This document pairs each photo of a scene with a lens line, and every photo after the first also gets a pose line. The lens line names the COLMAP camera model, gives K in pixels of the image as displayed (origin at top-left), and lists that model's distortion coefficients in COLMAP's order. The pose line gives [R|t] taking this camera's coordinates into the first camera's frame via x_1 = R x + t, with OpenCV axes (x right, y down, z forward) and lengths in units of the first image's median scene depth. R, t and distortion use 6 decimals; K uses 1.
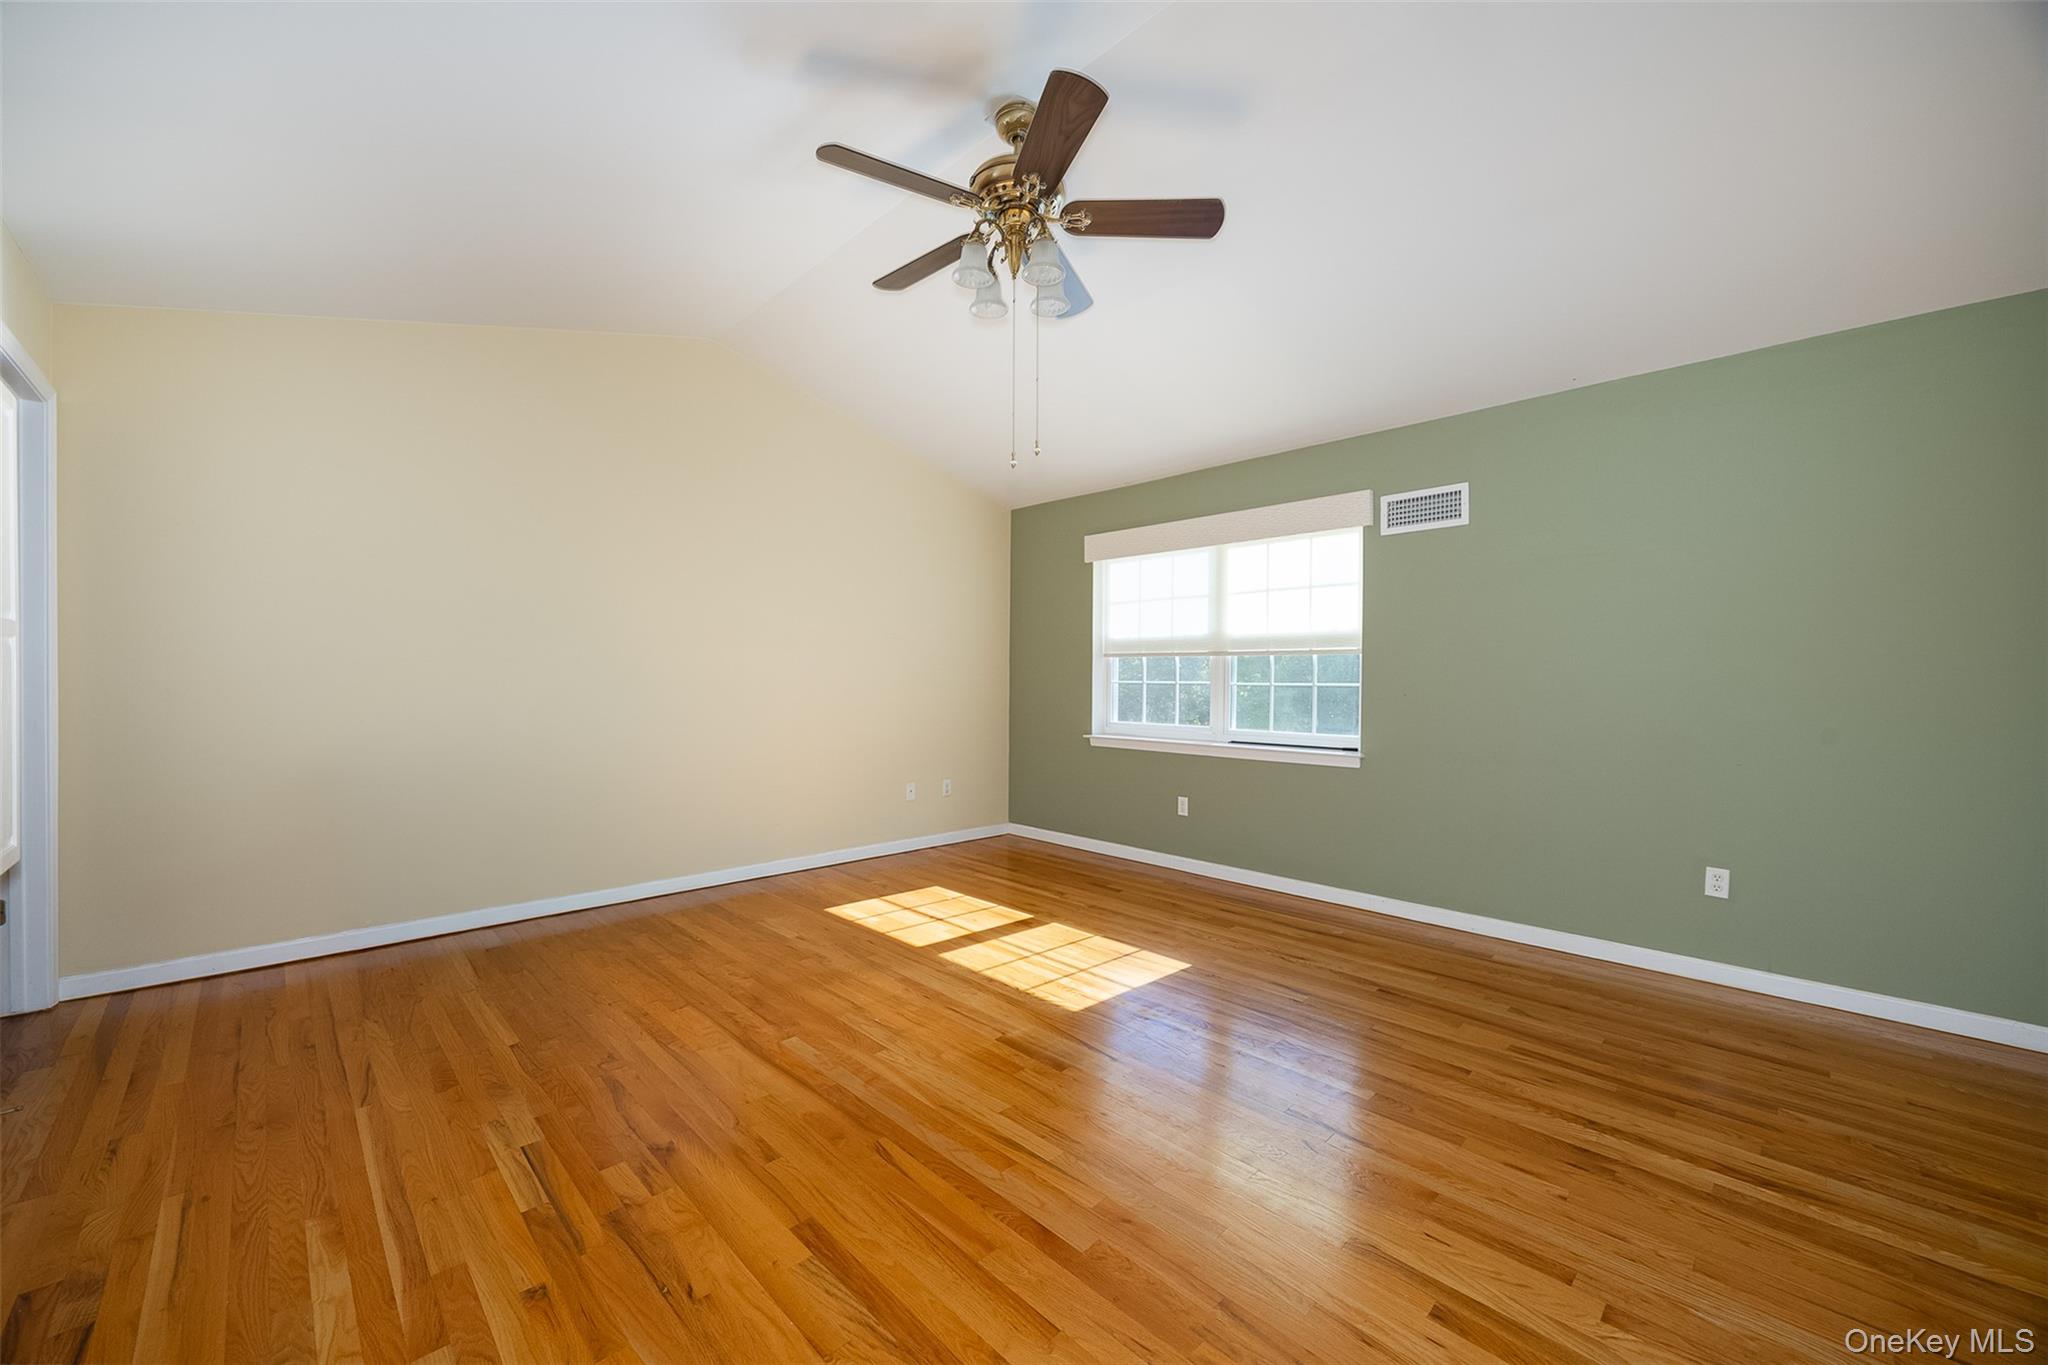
lens RADIAL K [[795.3, 0, 1032.0], [0, 795.3, 675.2], [0, 0, 1]] dist [-0.003462, -0.000211]
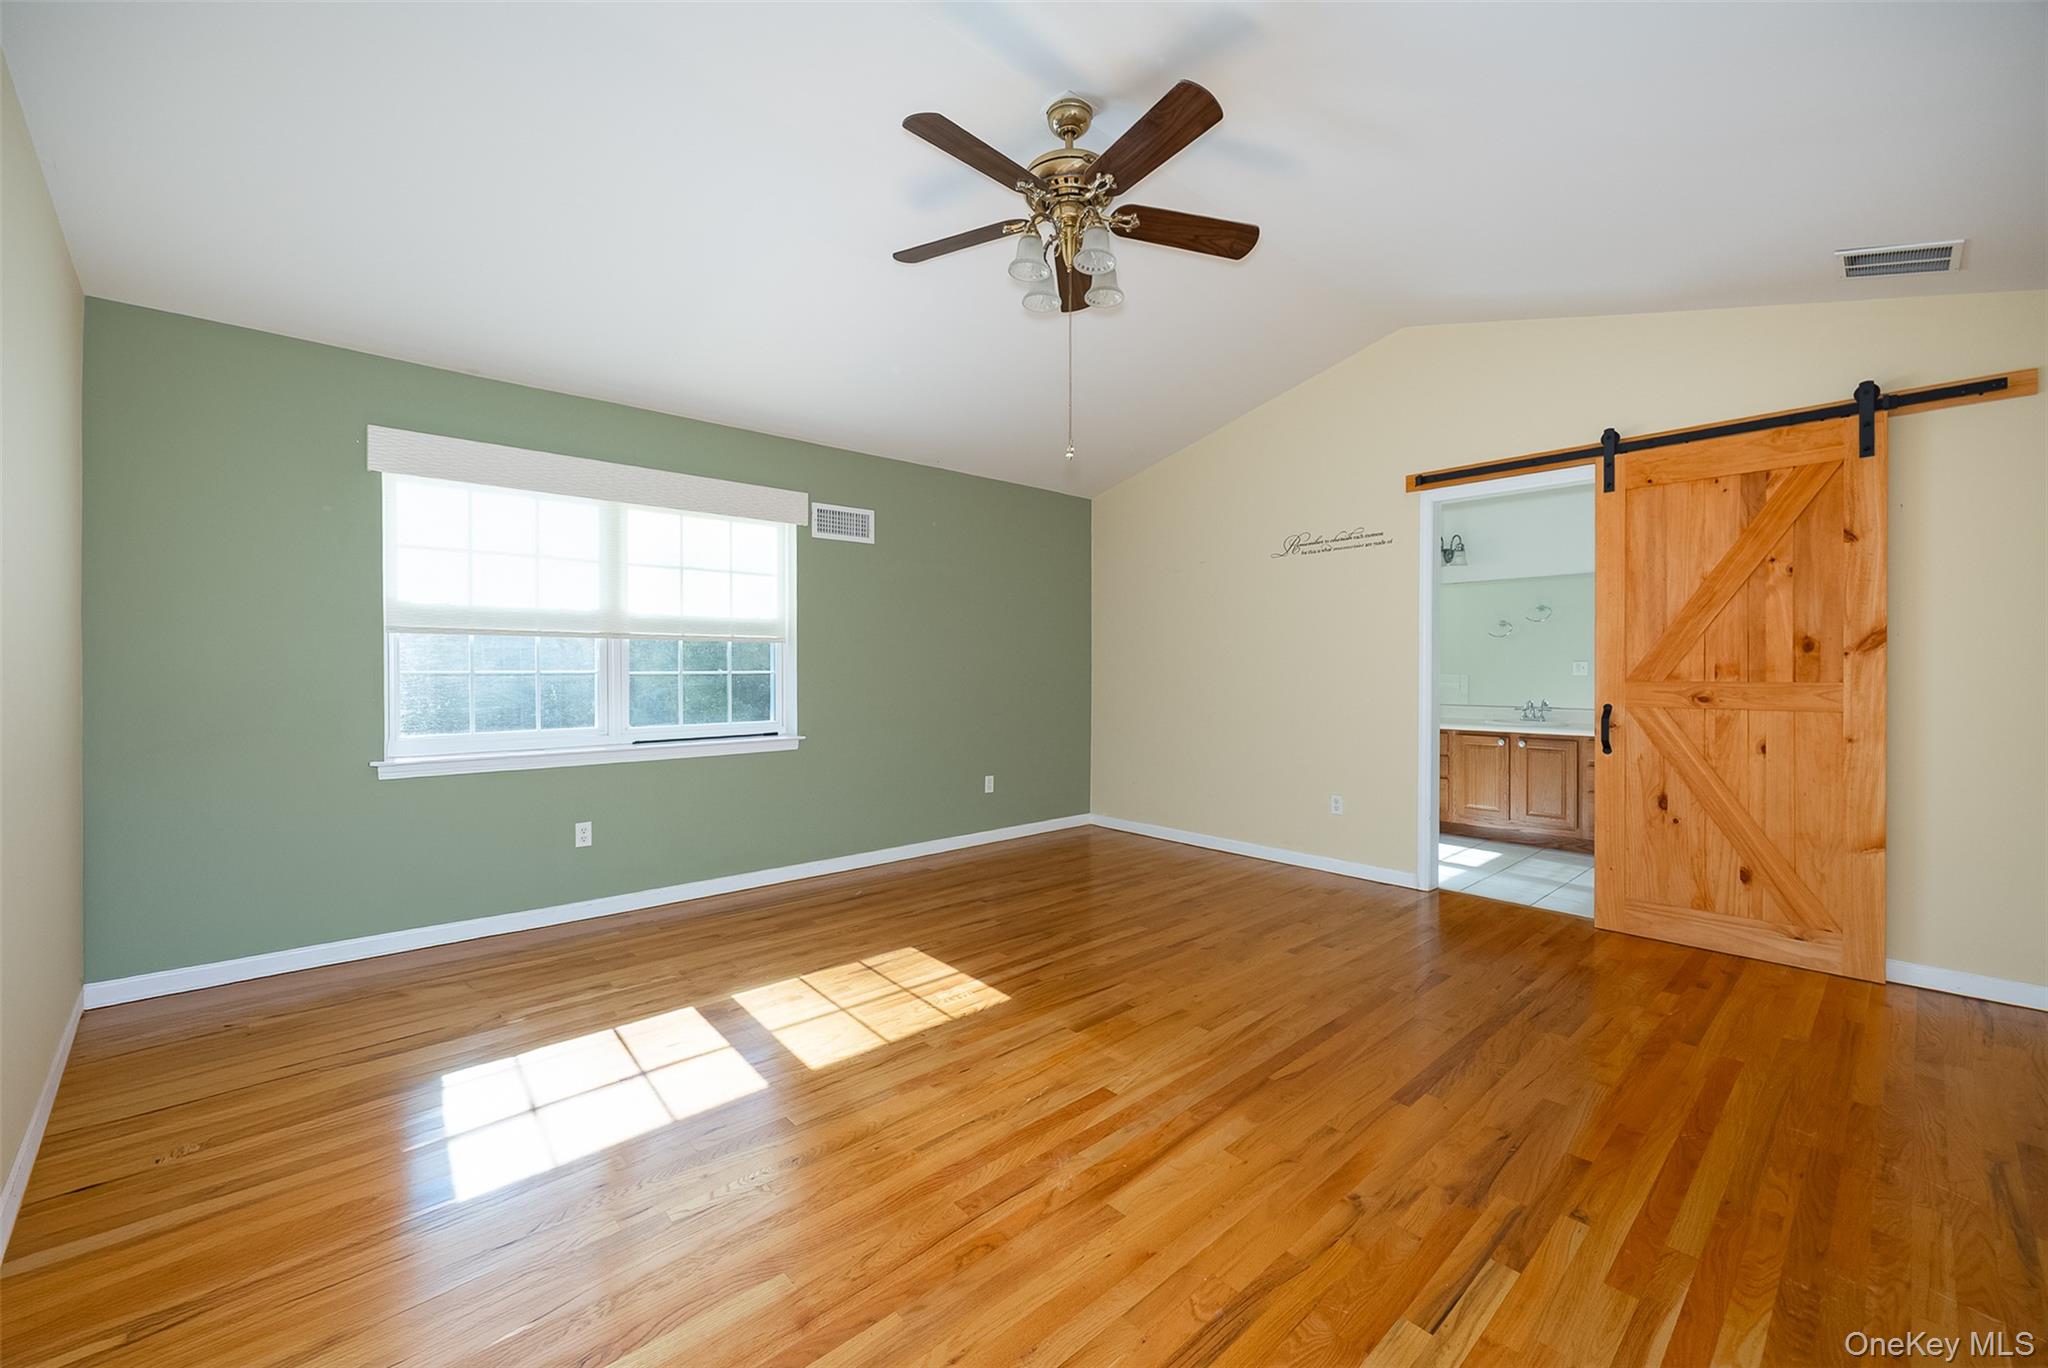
lens RADIAL K [[795.3, 0, 1031.5], [0, 795.3, 680.5], [0, 0, 1]] dist [-0.003462, -0.000211]
pose [[0.042271, -0.024996, 0.998793, -0.756316], [-0.005298, 0.999667, 0.025242, -0.006638], [-0.999092, -0.006358, 0.042124, 0.742663]]
